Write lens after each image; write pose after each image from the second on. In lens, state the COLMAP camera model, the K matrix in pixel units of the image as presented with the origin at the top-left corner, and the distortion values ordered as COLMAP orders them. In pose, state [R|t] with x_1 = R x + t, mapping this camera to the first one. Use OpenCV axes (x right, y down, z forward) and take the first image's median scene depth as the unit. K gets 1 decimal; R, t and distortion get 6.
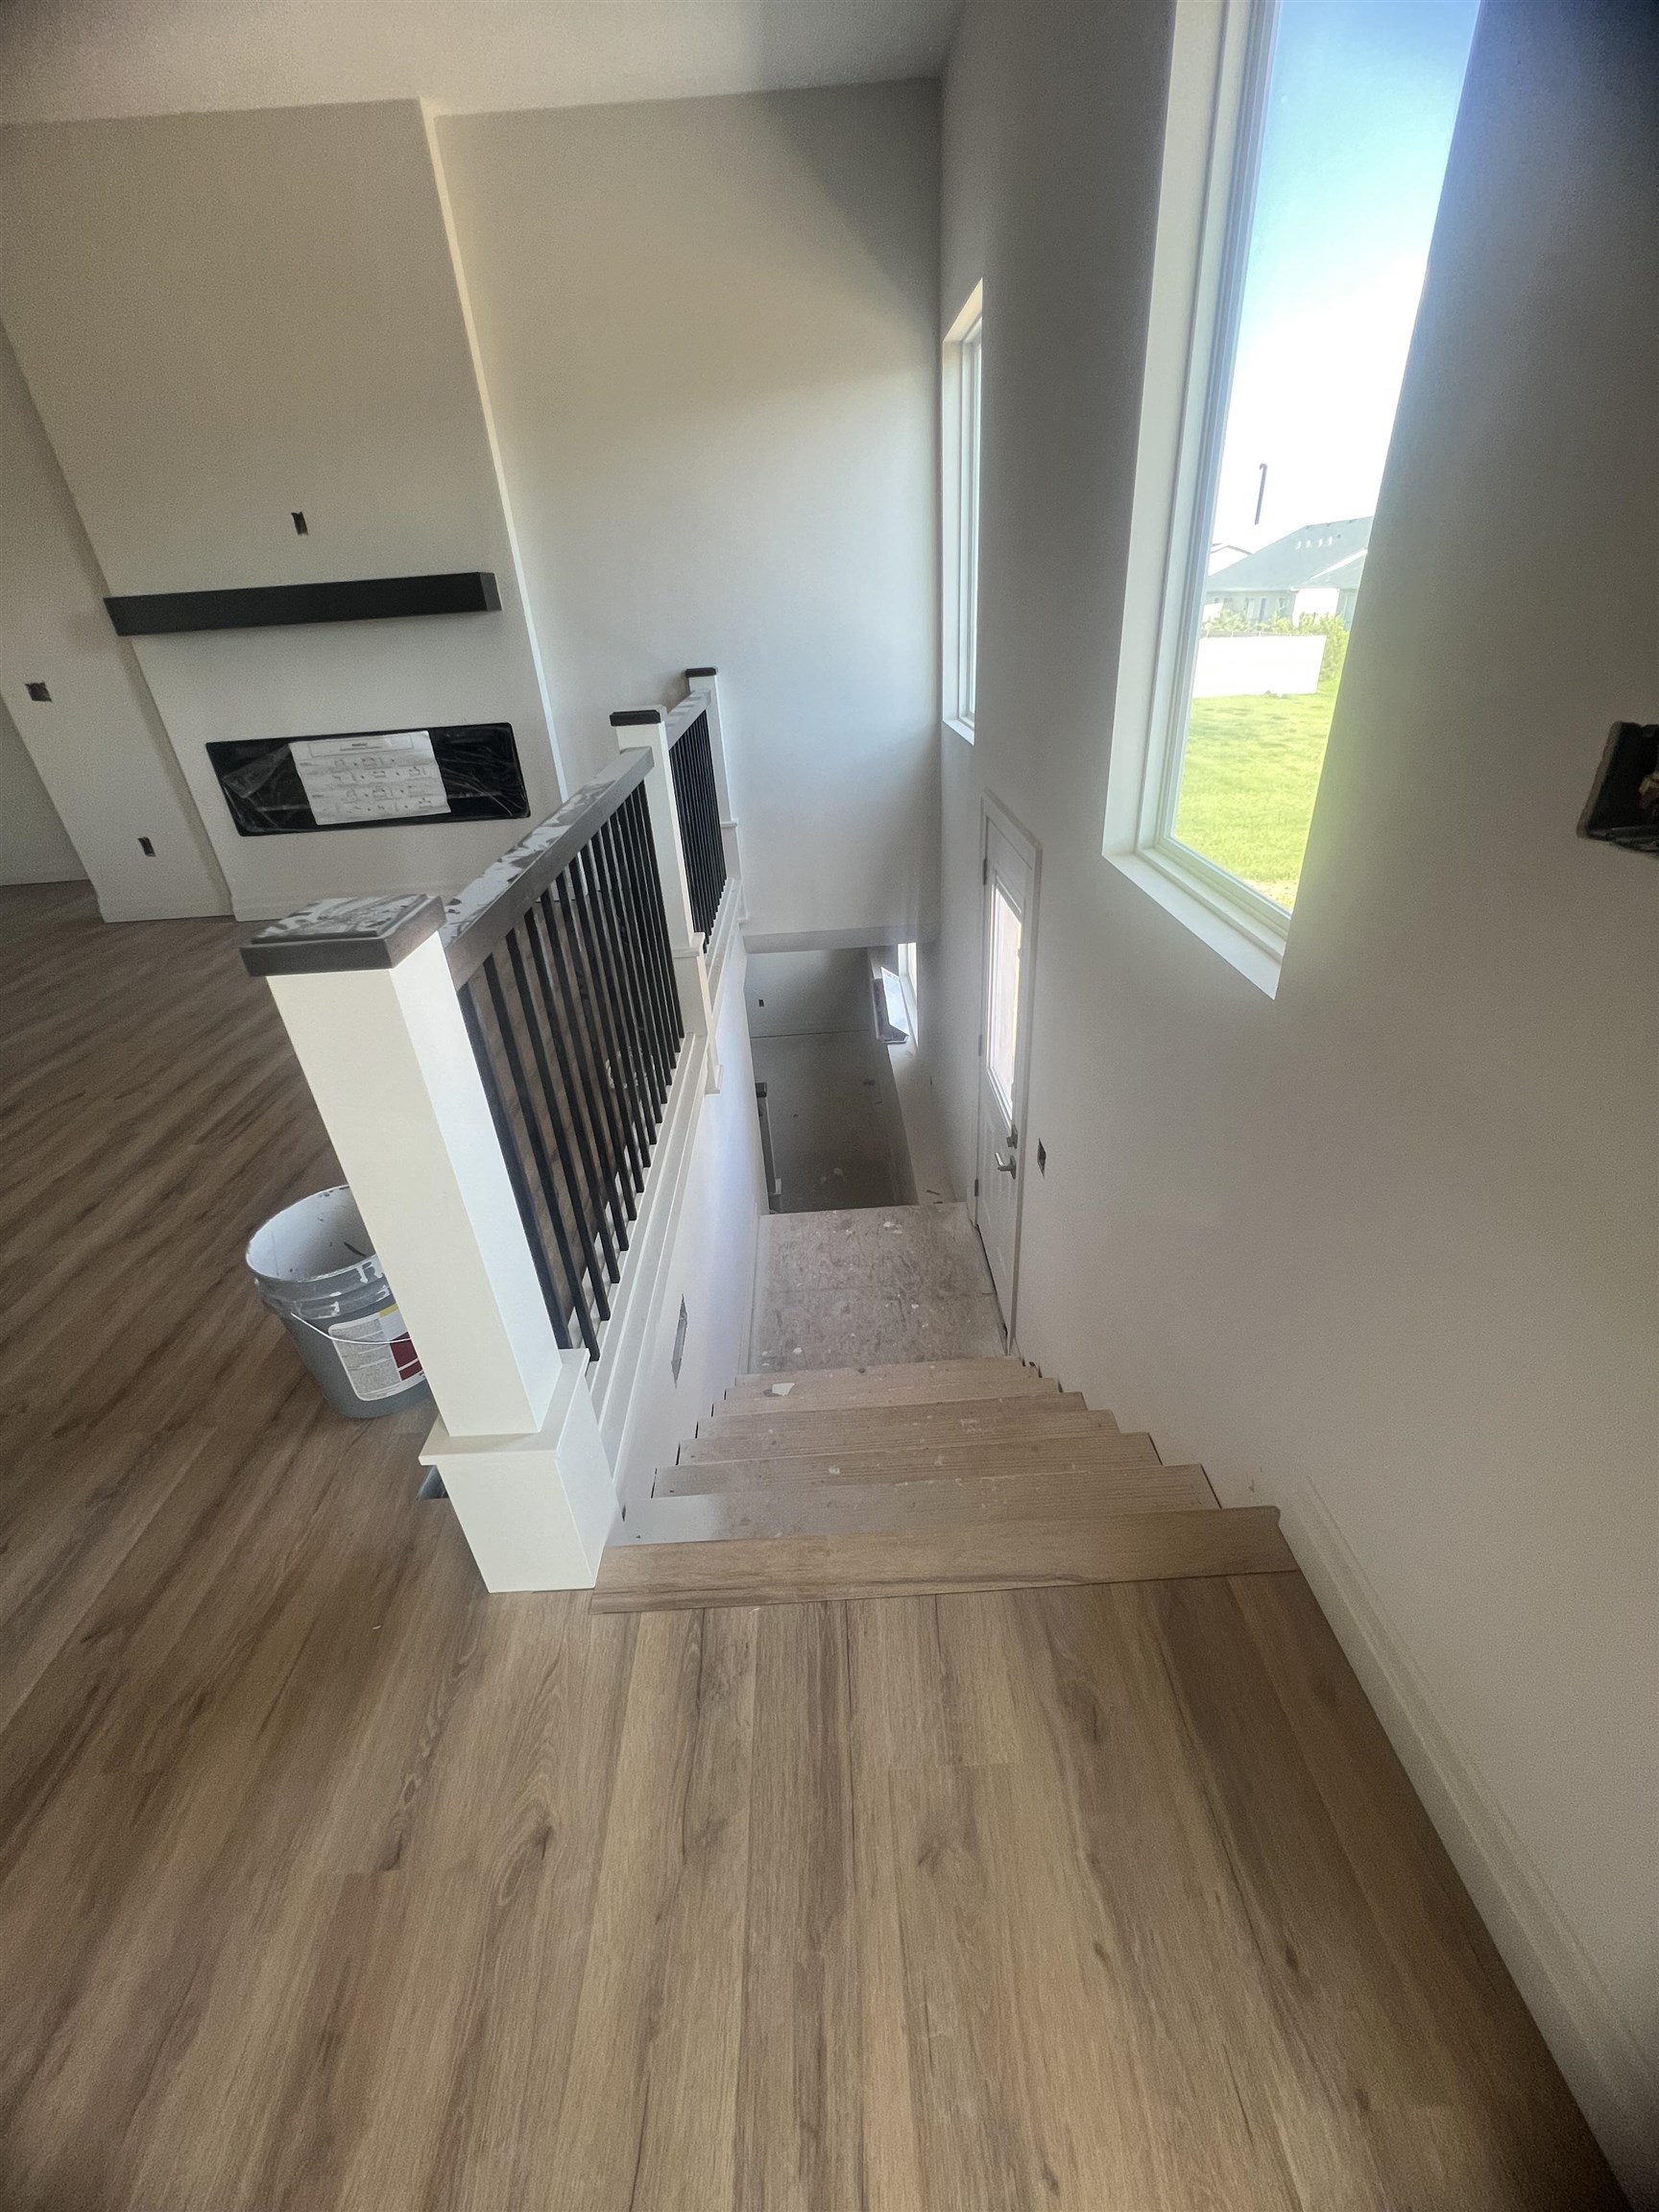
lens RADIAL K [[883.7, 0, 835.8], [0, 883.7, 1106.7], [0, 0, 1]] dist [-0.005170, 0.001546]
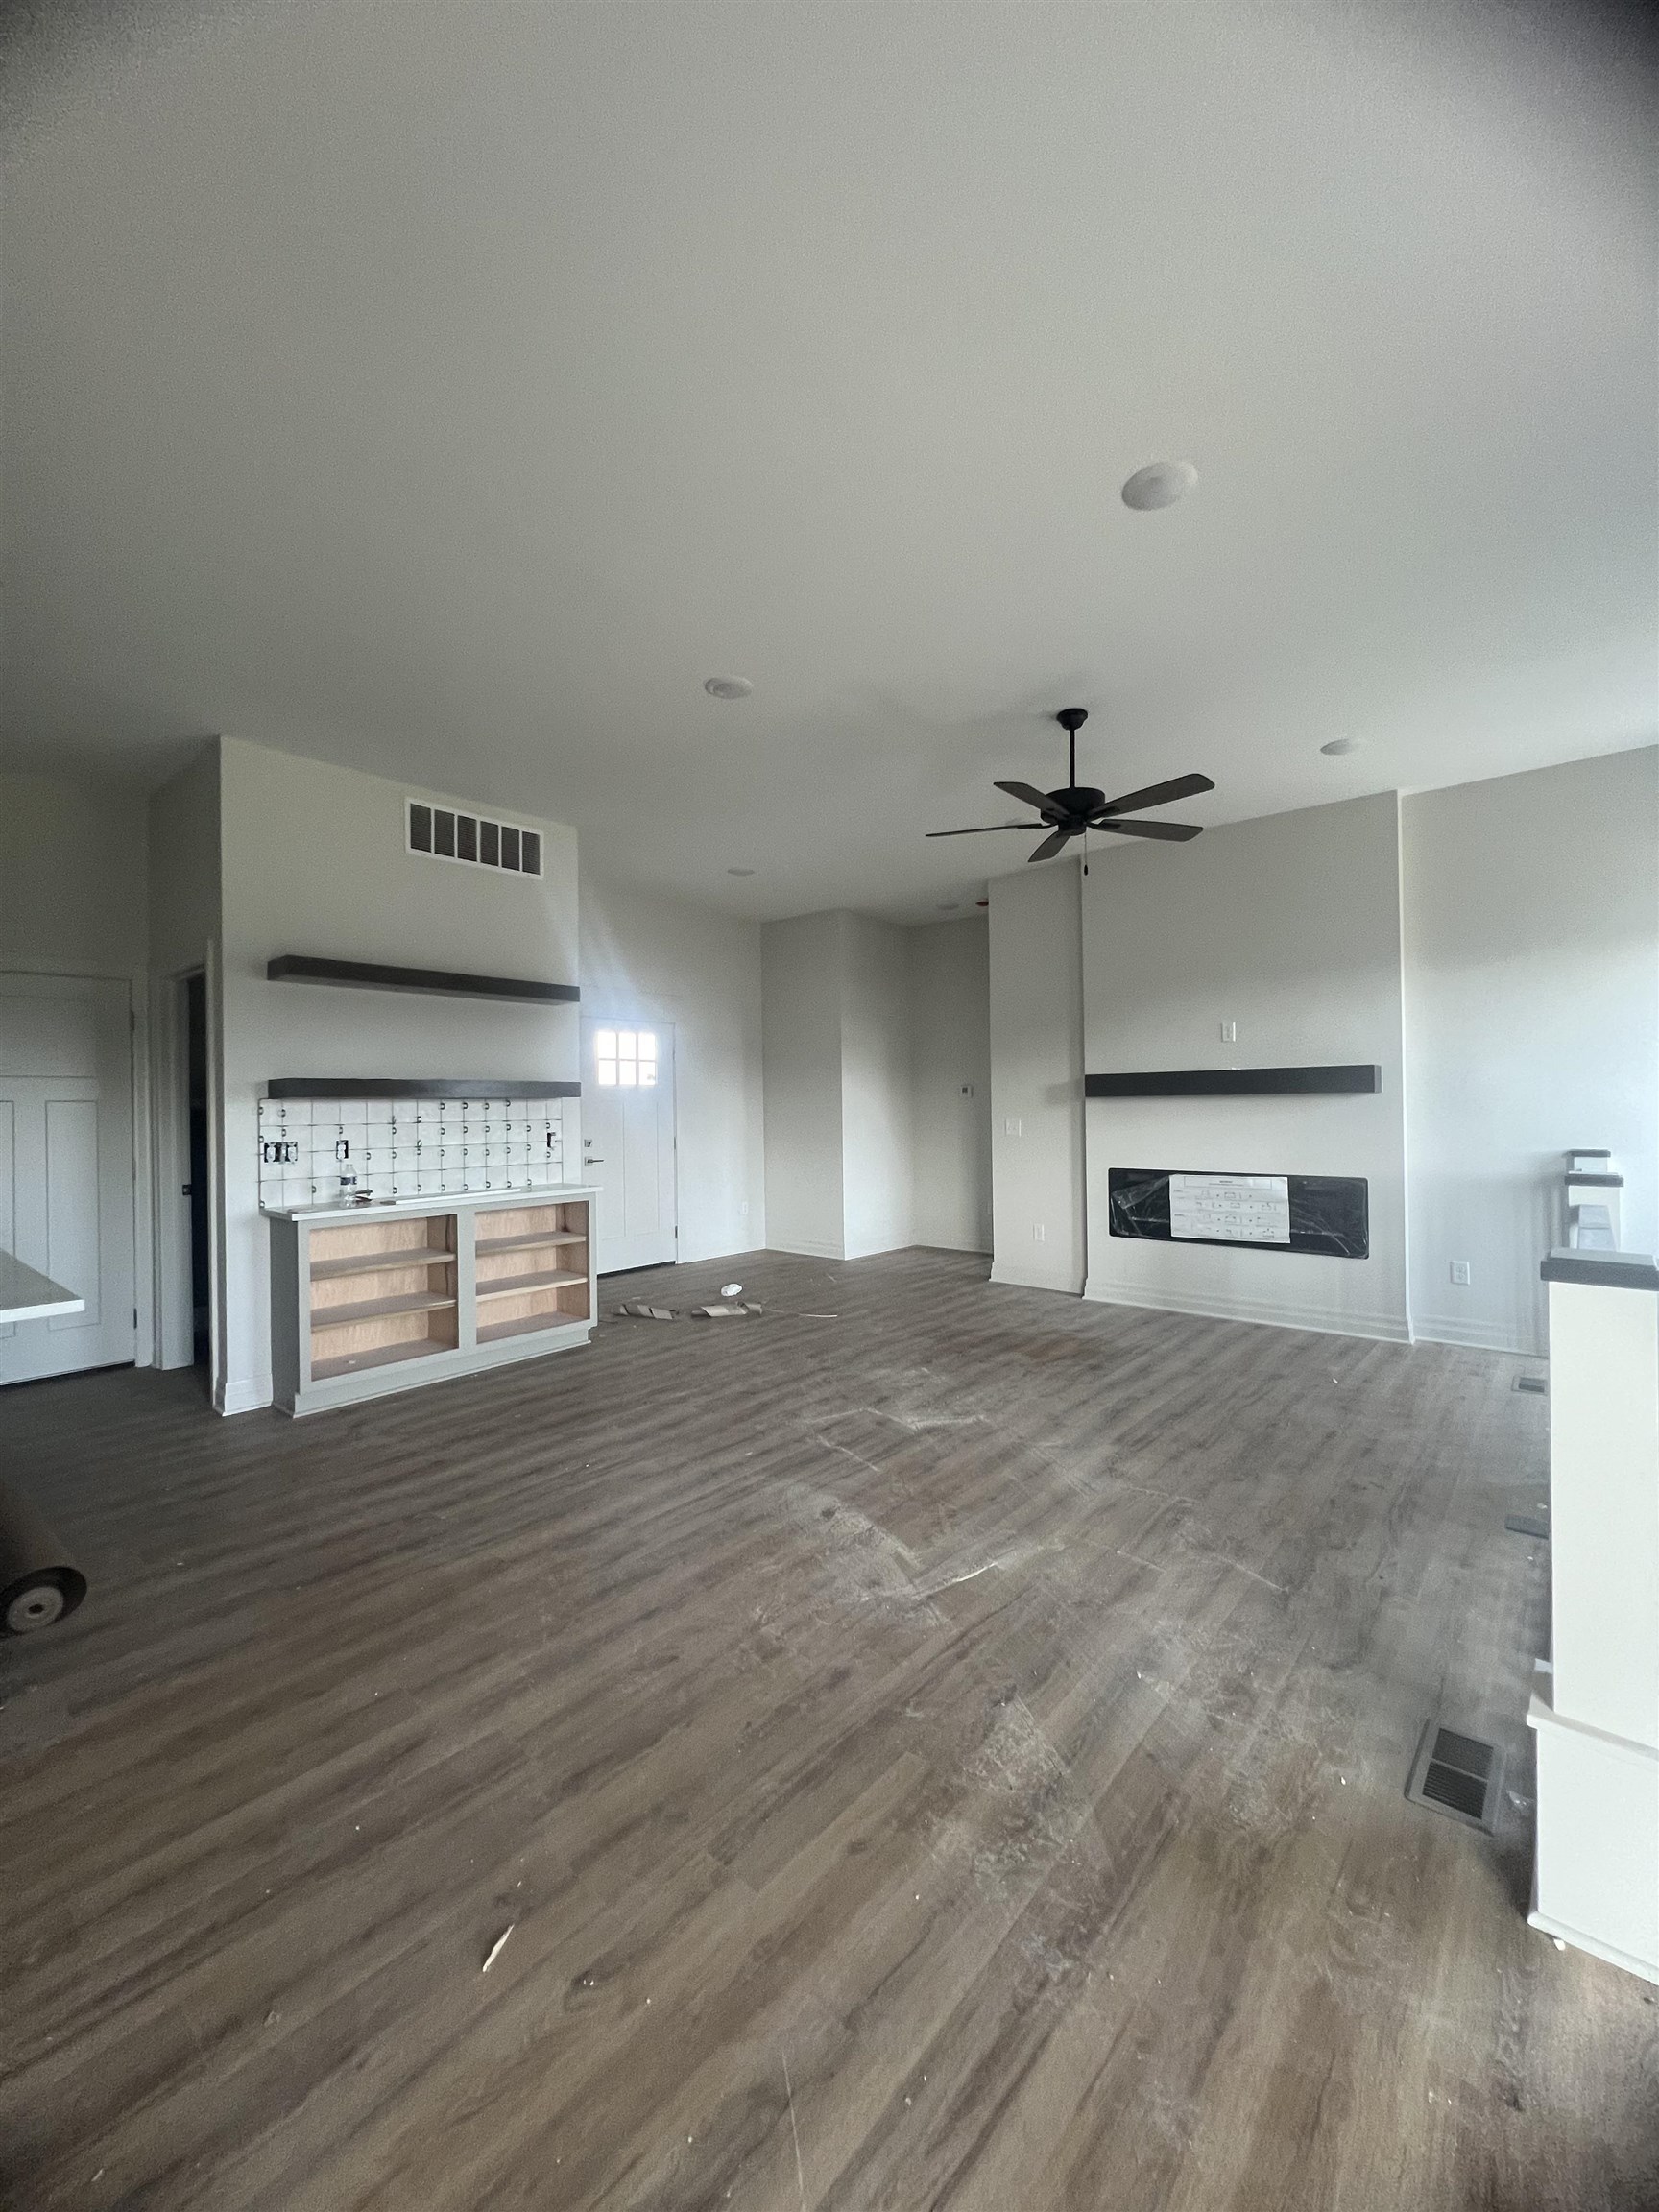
lens RADIAL K [[883.7, 0, 837.6], [0, 883.7, 1103.3], [0, 0, 1]] dist [-0.005170, 0.001546]
pose [[0.736329, 0.045366, -0.675101, -0.106436], [-0.364057, 0.867579, -0.338775, 0.112999], [0.570335, 0.495225, 0.655340, -0.179832]]
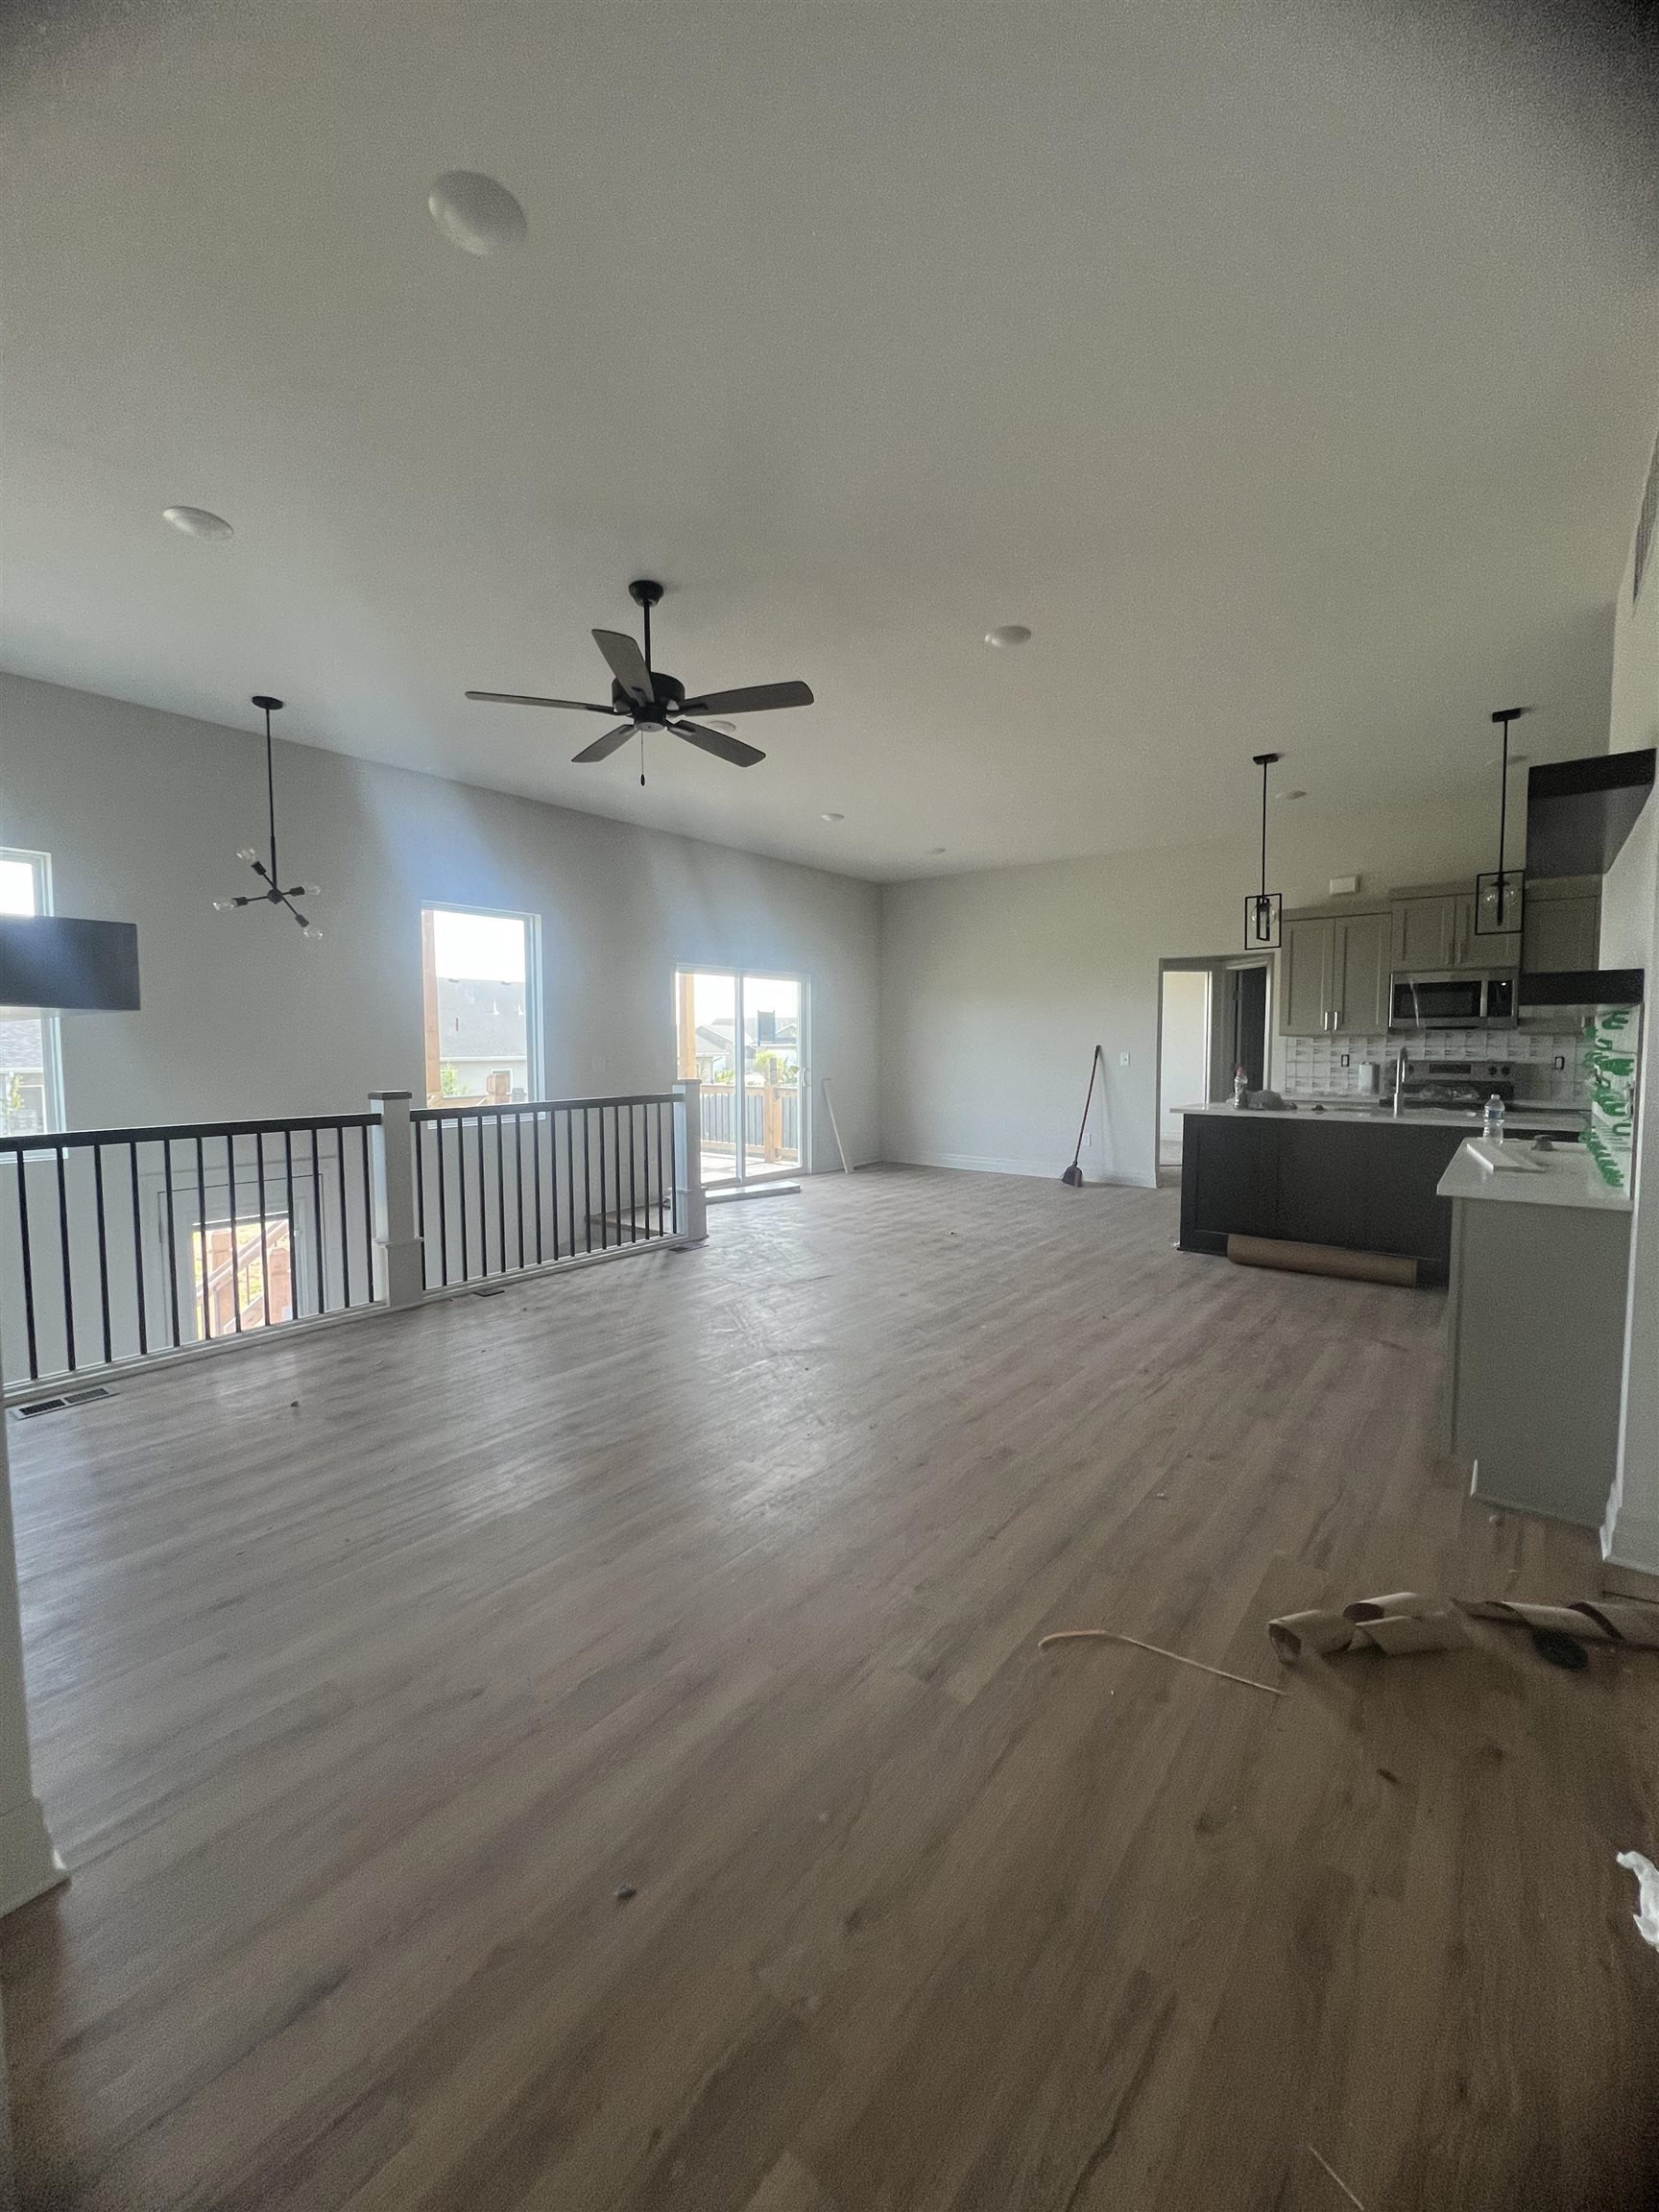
lens RADIAL K [[881.8, 0, 832.9], [0, 881.8, 1095.8], [0, 0, 1]] dist [-0.000274, 0.000011]
pose [[-0.760910, 0.022416, 0.648470, -1.159220], [0.366473, 0.839583, 0.400996, -0.489476], [-0.535456, 0.542769, -0.647062, 0.989696]]
